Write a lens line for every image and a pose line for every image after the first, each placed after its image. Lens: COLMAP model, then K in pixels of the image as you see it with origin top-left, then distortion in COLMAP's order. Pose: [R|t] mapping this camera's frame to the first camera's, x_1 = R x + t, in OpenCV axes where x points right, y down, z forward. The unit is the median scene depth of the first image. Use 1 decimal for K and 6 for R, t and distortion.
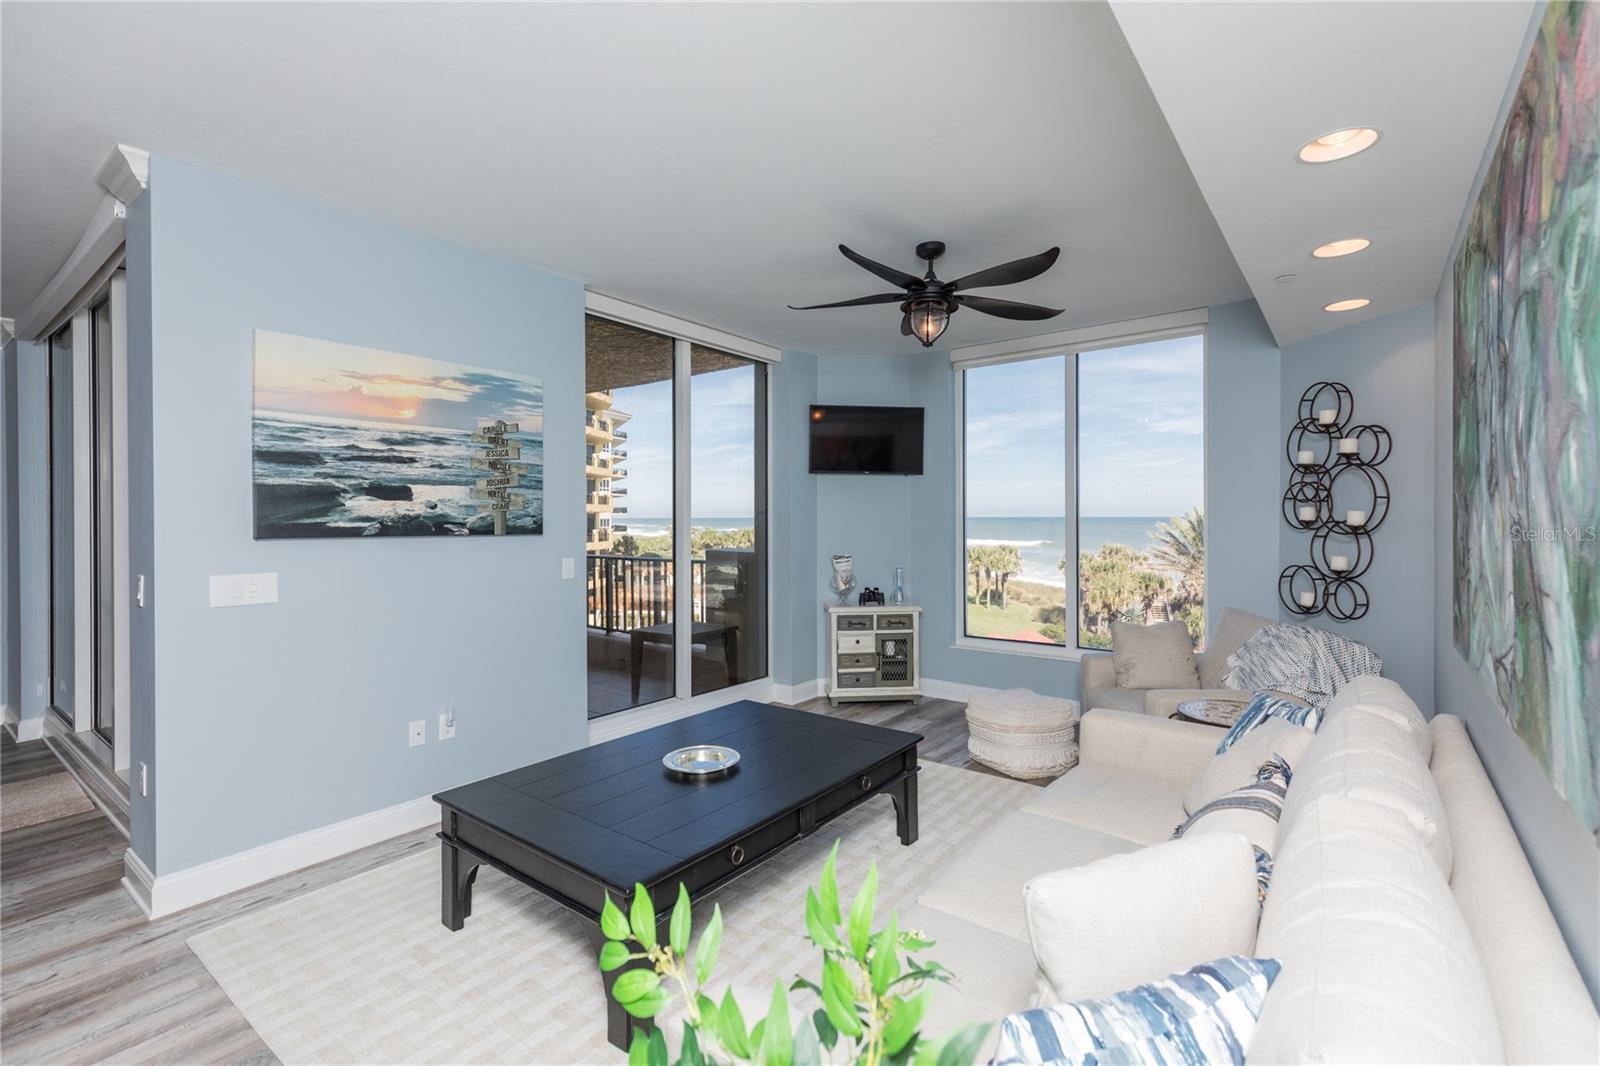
lens RADIAL K [[718.5, 0, 817.1], [0, 718.5, 511.4], [0, 0, 1]] dist [0.004975, -0.000503]
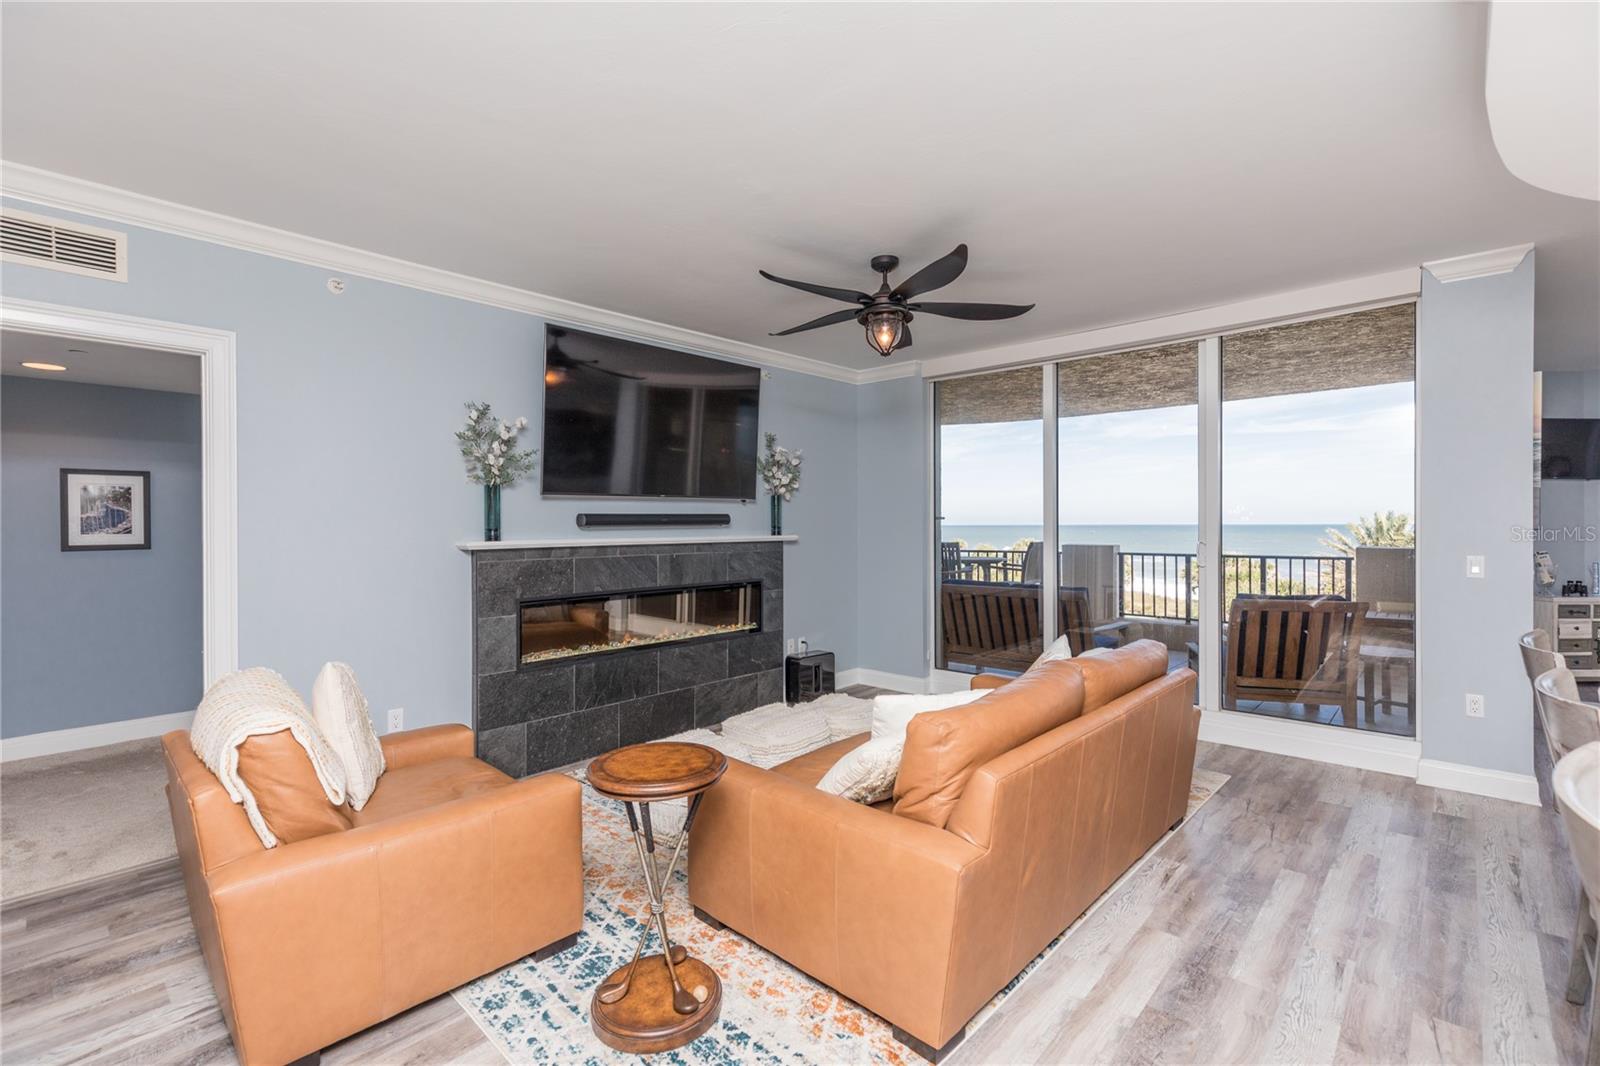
lens RADIAL K [[718.5, 0, 796.9], [0, 718.5, 534.8], [0, 0, 1]] dist [0.004975, -0.000503]
pose [[0.995109, -0.001838, -0.098768, -1.555463], [0.003986, 0.999760, 0.021554, 0.010602], [0.098704, -0.021842, 0.994877, -0.351821]]
